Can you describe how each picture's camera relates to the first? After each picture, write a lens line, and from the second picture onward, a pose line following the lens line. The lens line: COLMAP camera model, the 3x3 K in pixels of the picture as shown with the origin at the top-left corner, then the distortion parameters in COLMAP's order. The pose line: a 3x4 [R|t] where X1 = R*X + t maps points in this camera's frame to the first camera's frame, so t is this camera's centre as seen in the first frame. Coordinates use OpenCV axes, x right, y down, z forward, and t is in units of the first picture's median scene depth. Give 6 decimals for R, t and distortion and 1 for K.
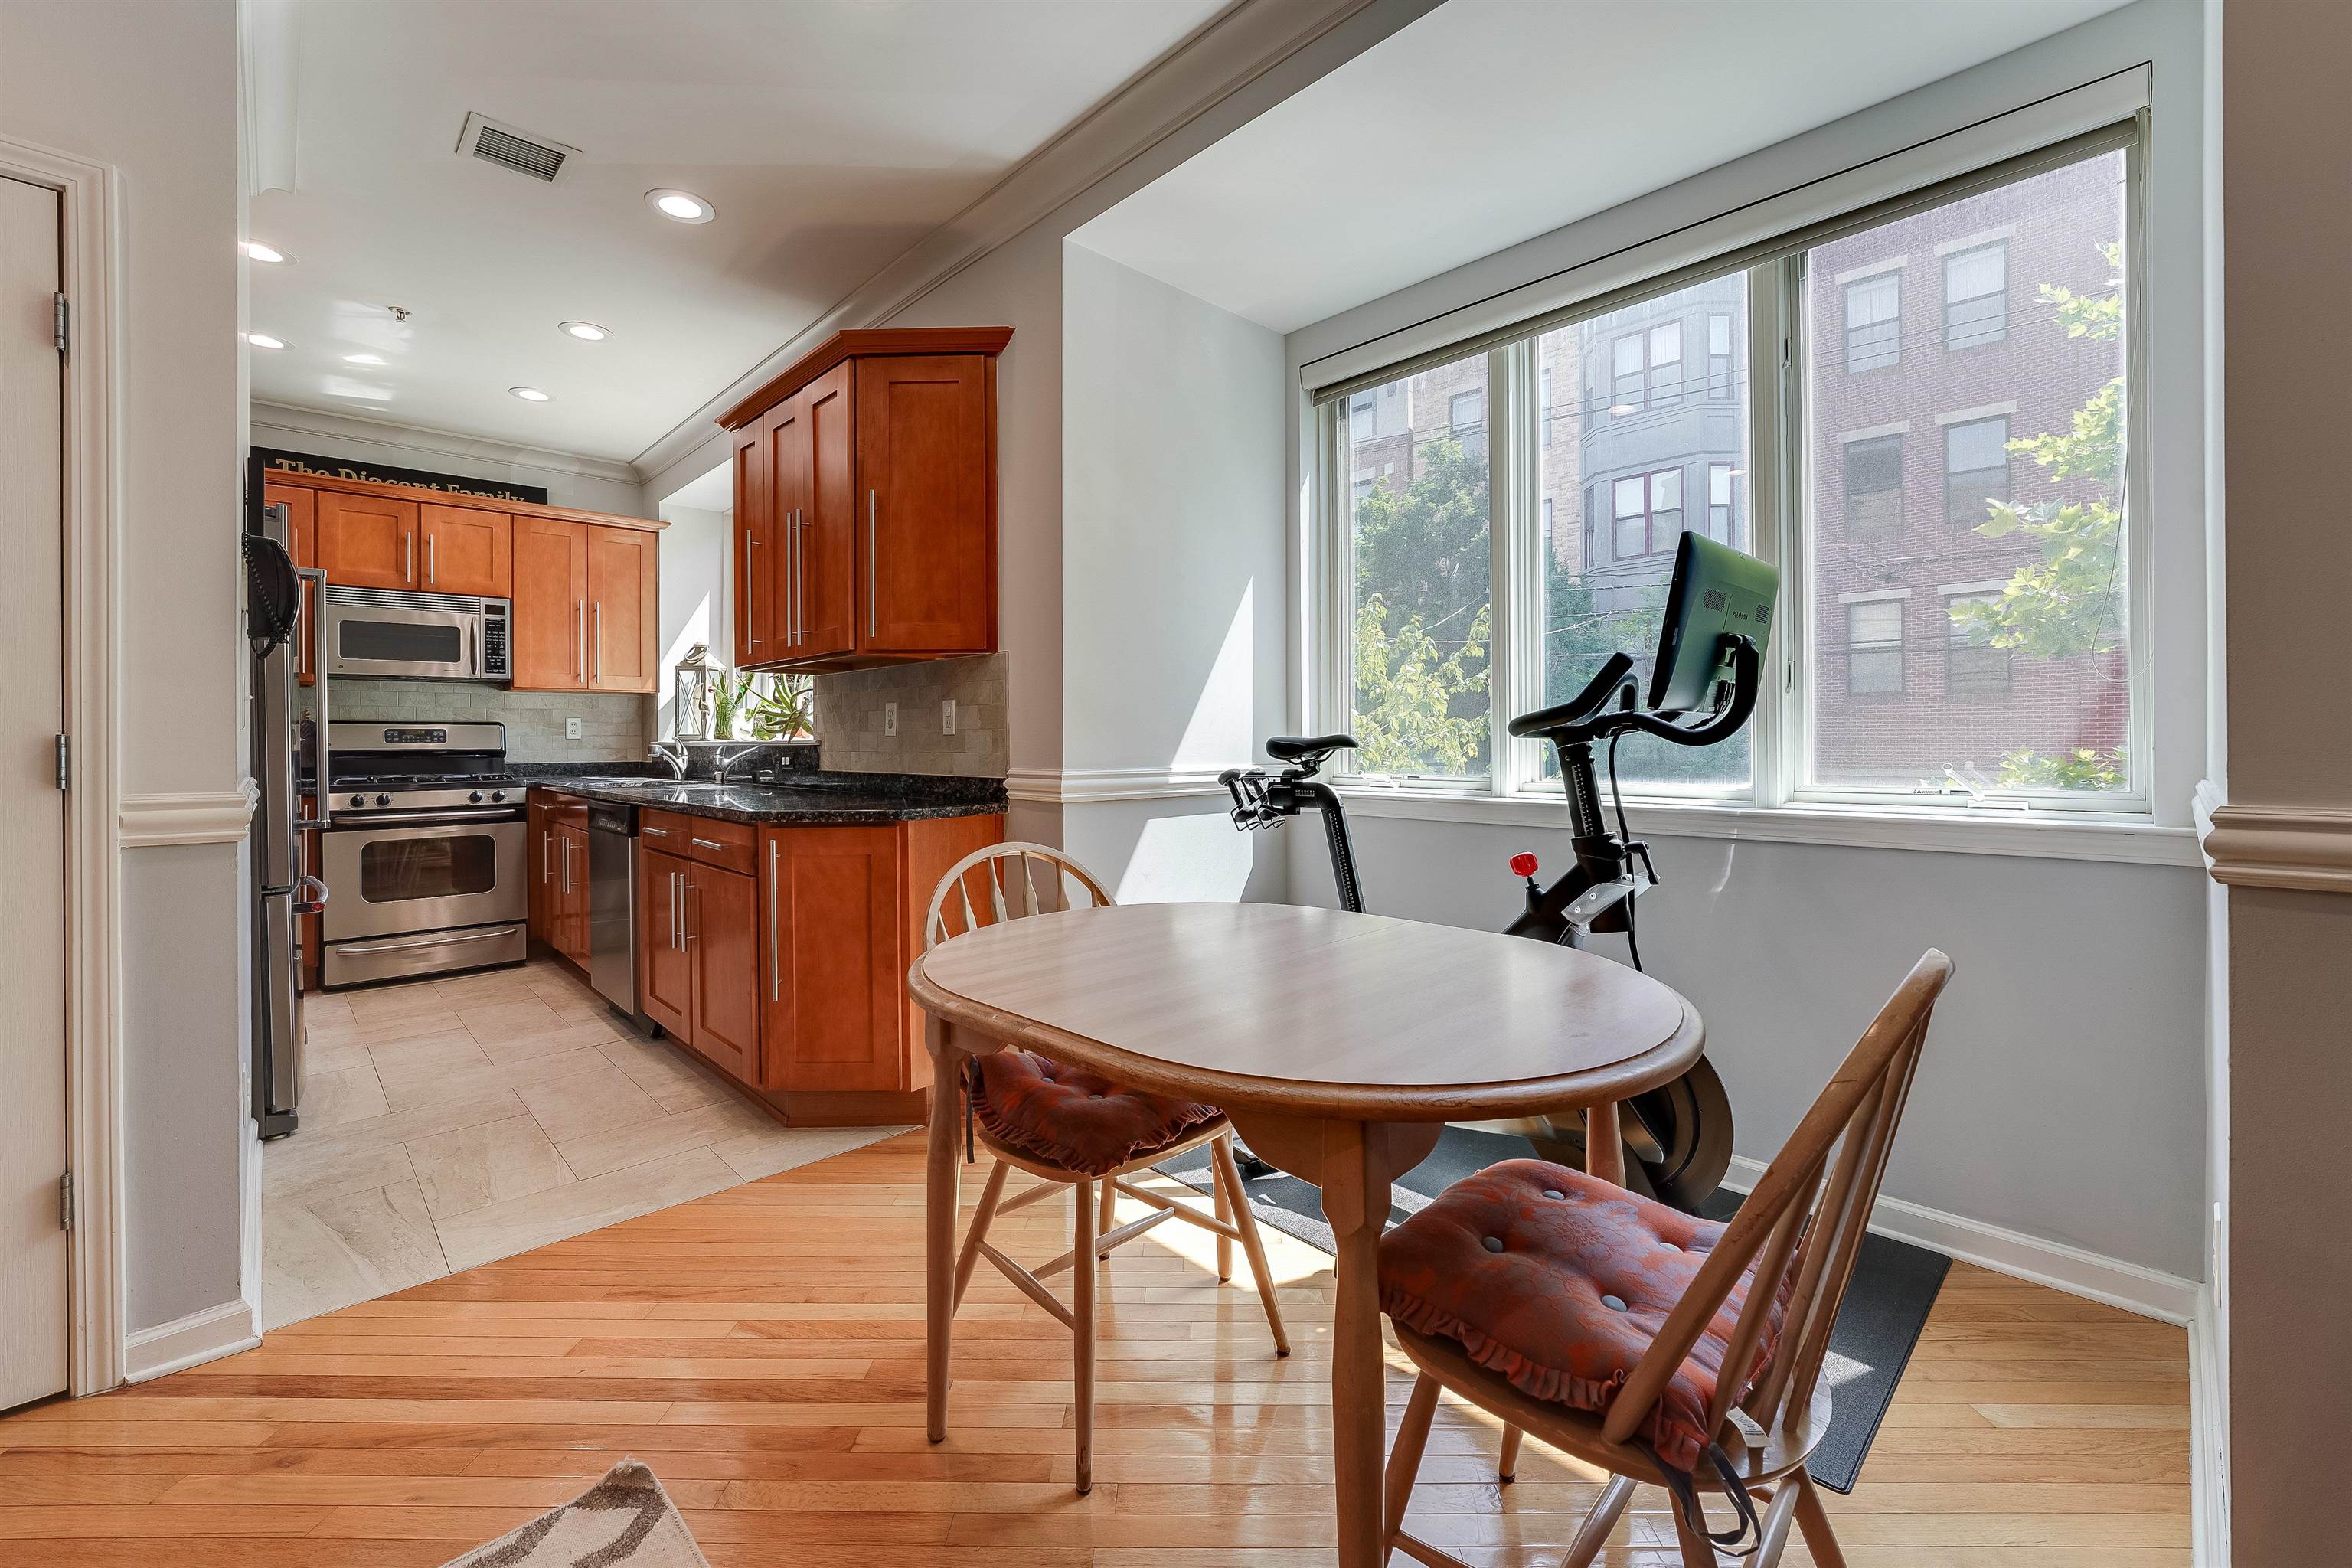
lens RADIAL K [[968.0, 0, 1178.8], [0, 968.0, 735.7], [0, 0, 1]] dist [-0.011048, 0.003758]
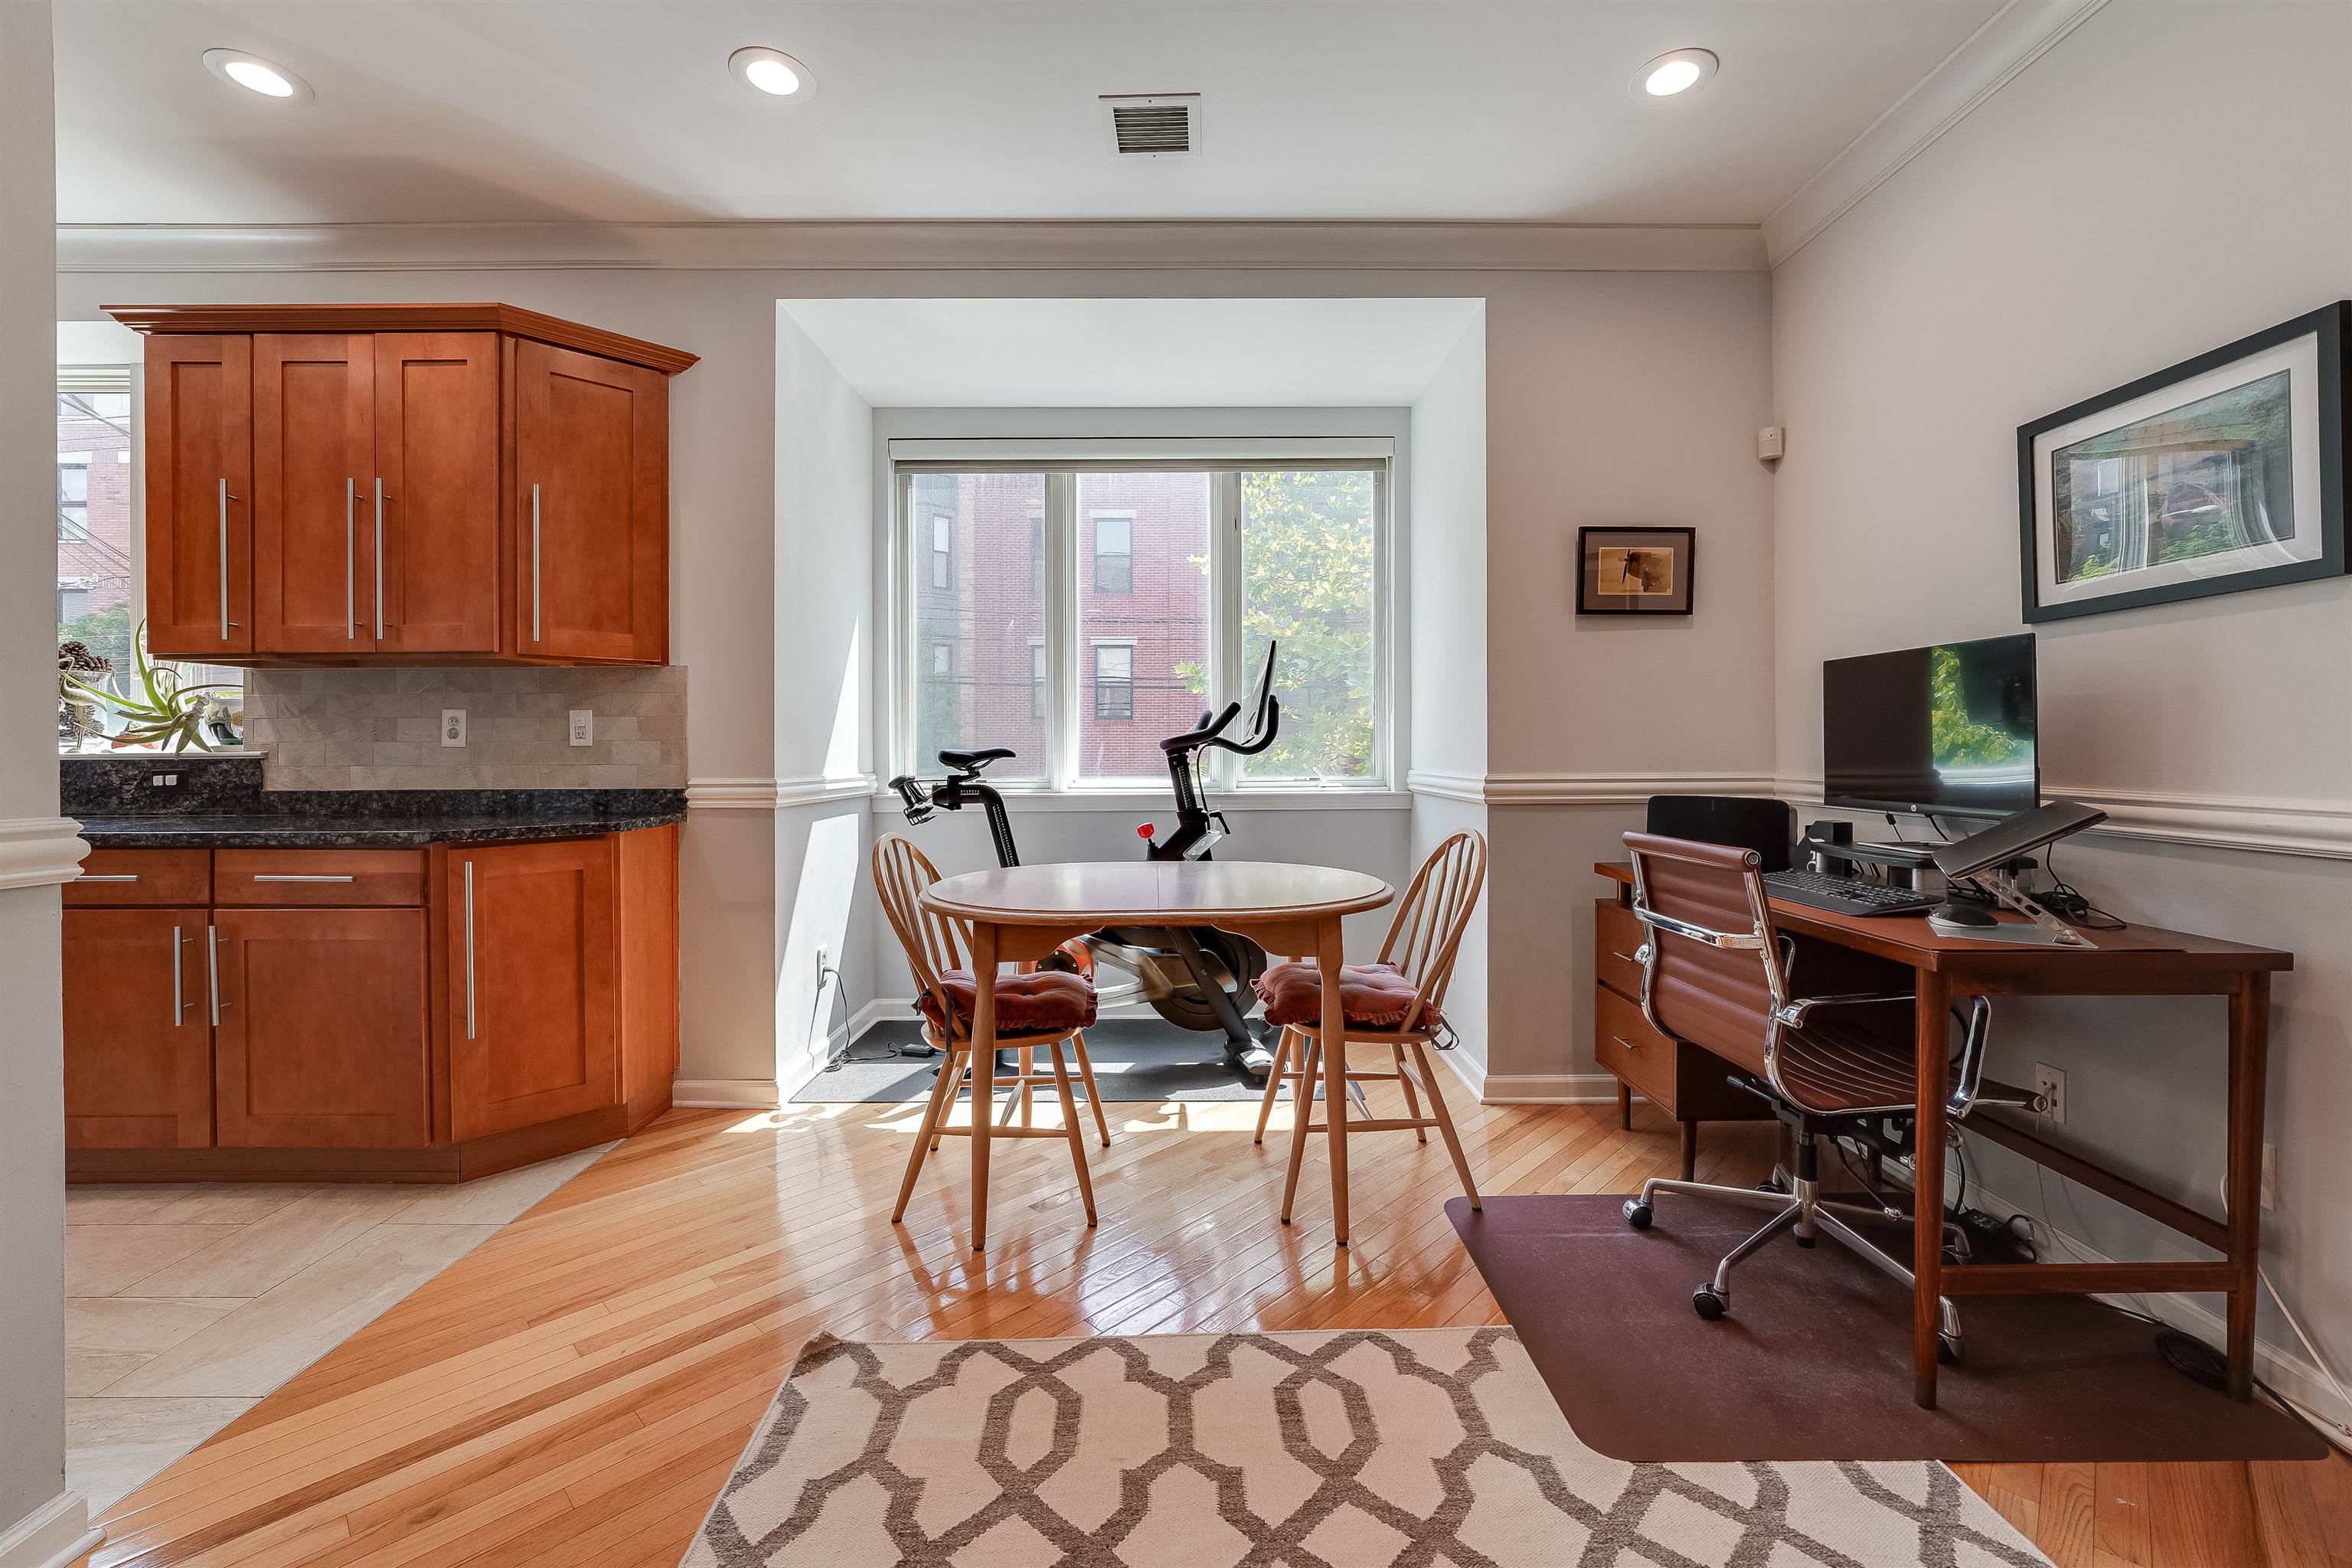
lens RADIAL K [[959.6, 0, 1181.9], [0, 959.6, 751.3], [0, 0, 1]] dist [-0.014642, 0.000395]
pose [[0.685597, 0.001807, 0.727979, -0.363339], [-0.002403, 0.999997, -0.000219, 0.001906], [-0.727977, -0.001599, 0.685600, -0.056942]]
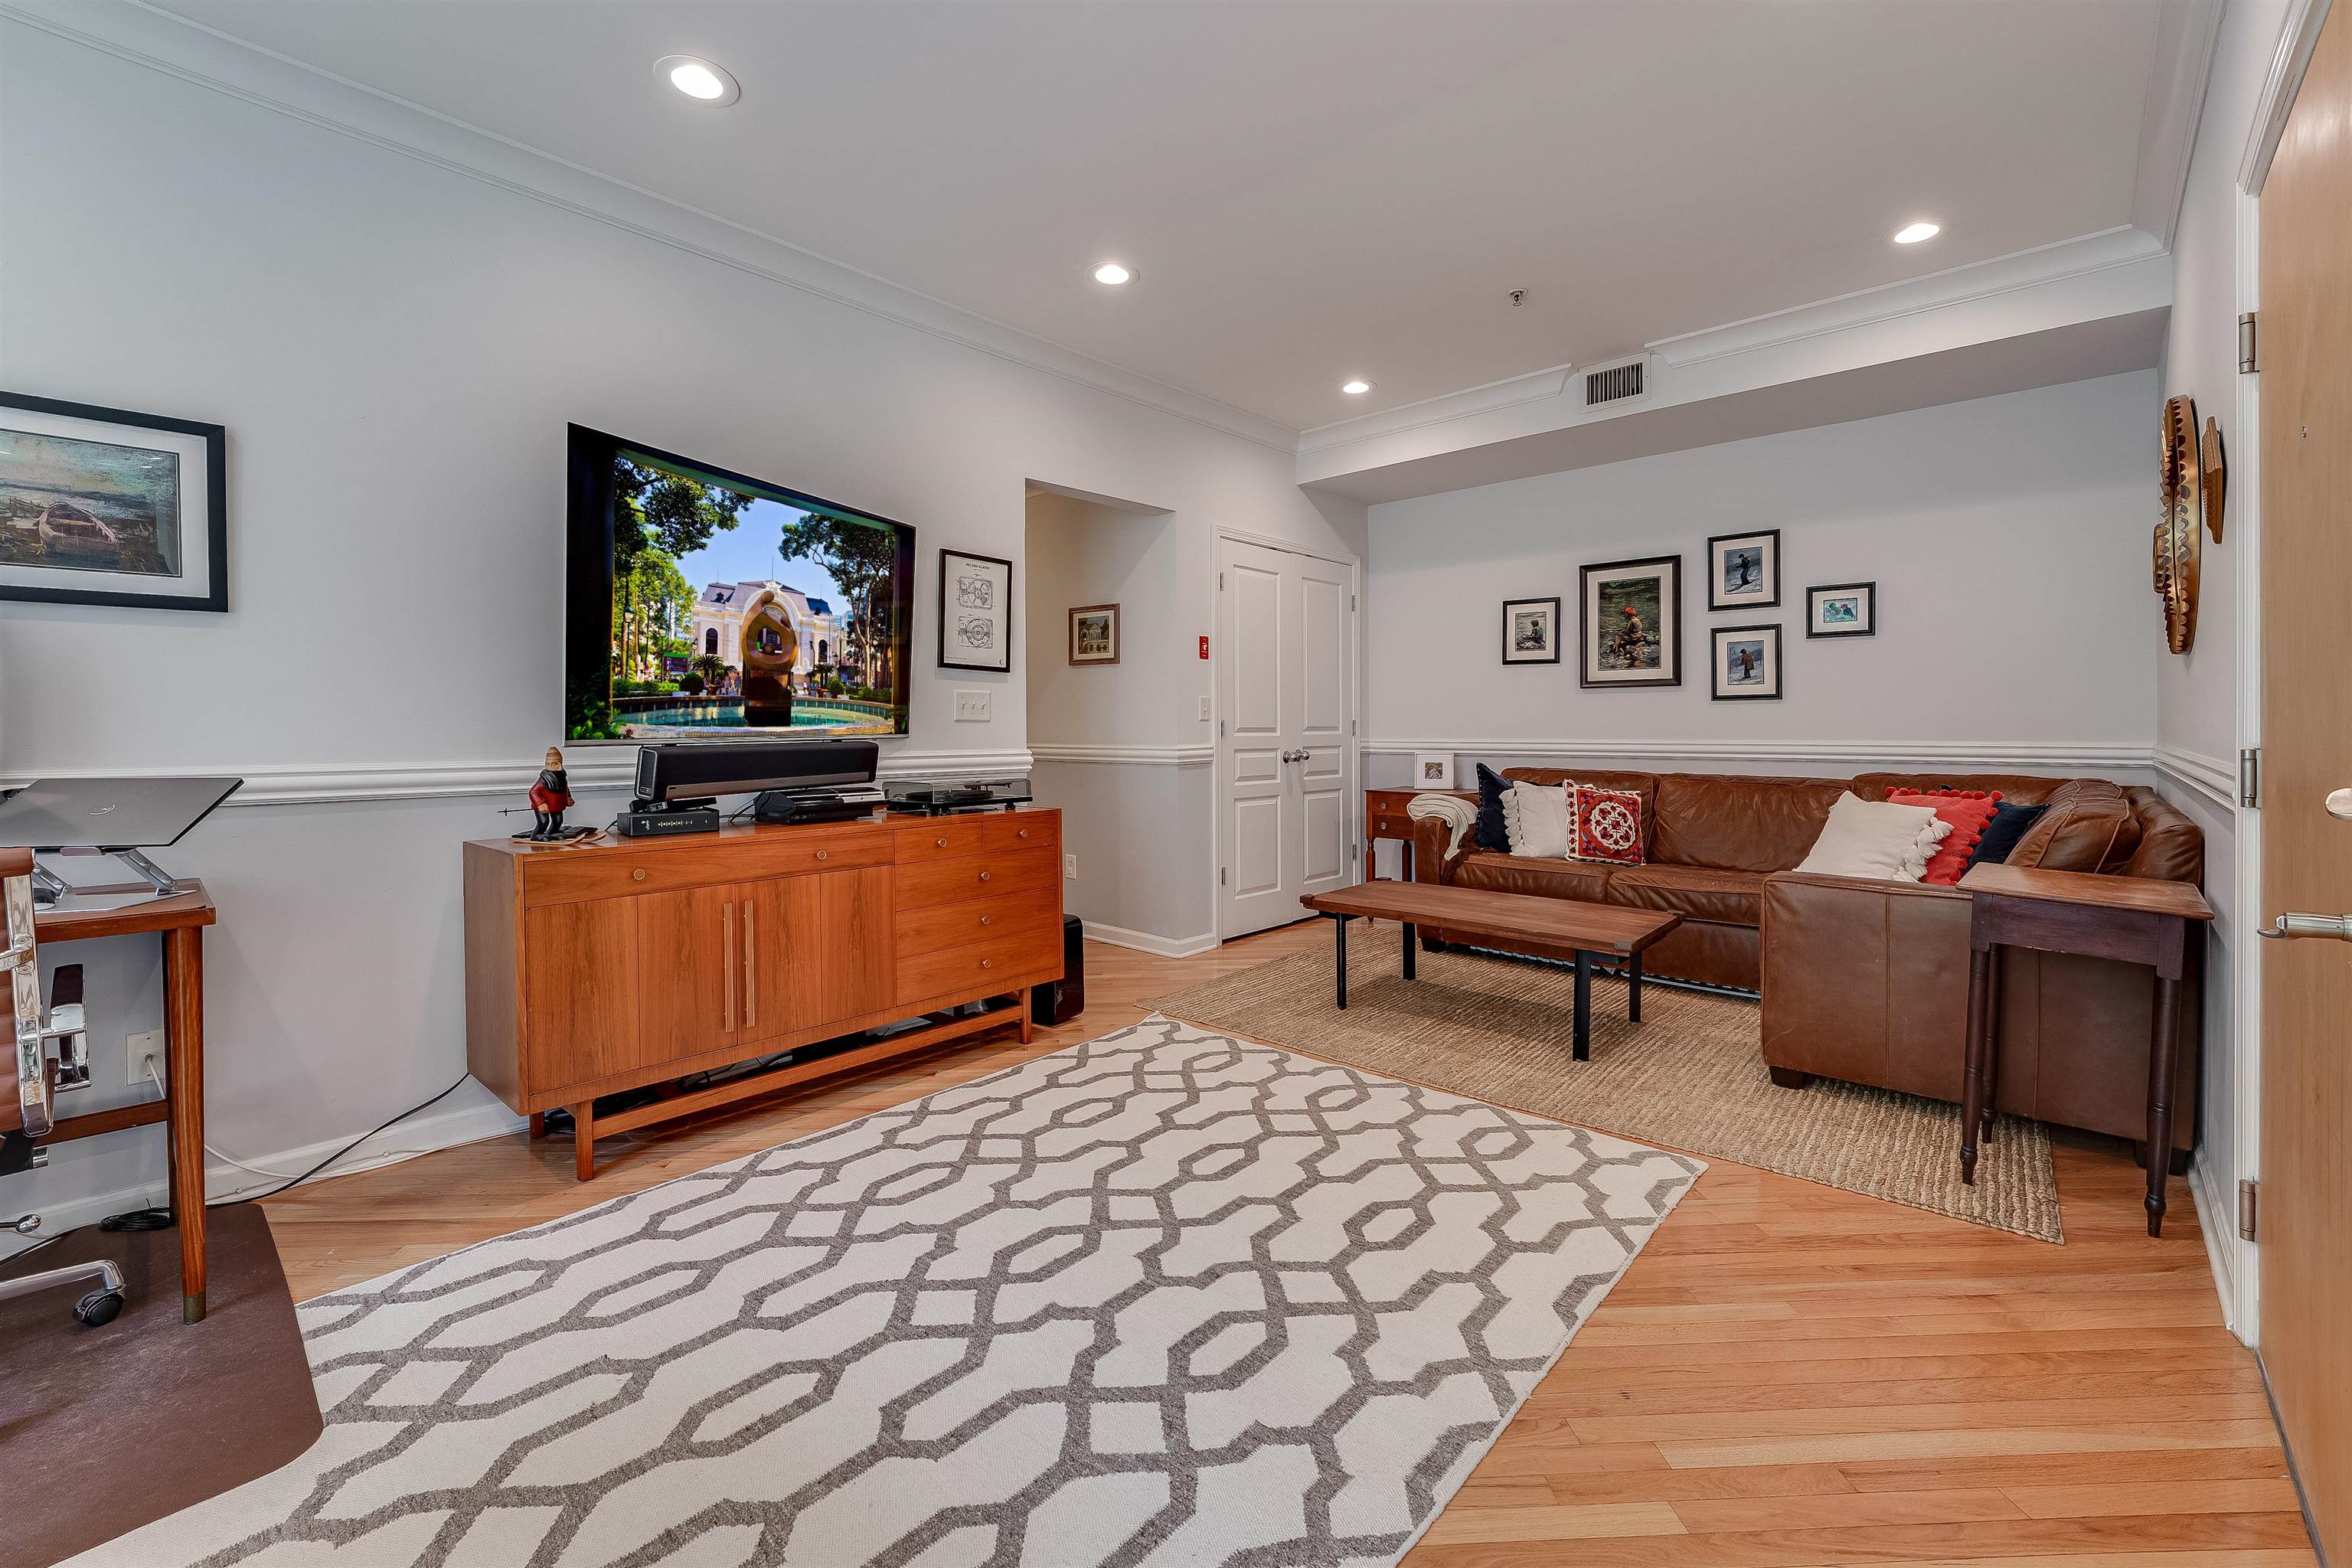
lens RADIAL K [[980.6, 0, 1180.0], [0, 980.6, 738.8], [0, 0, 1]] dist [-0.002738, -0.005908]
pose [[-0.997902, 0.014135, -0.063186, -0.298915], [0.013453, 0.999847, 0.011209, 0.005461], [0.063335, 0.010335, -0.997939, 0.418454]]
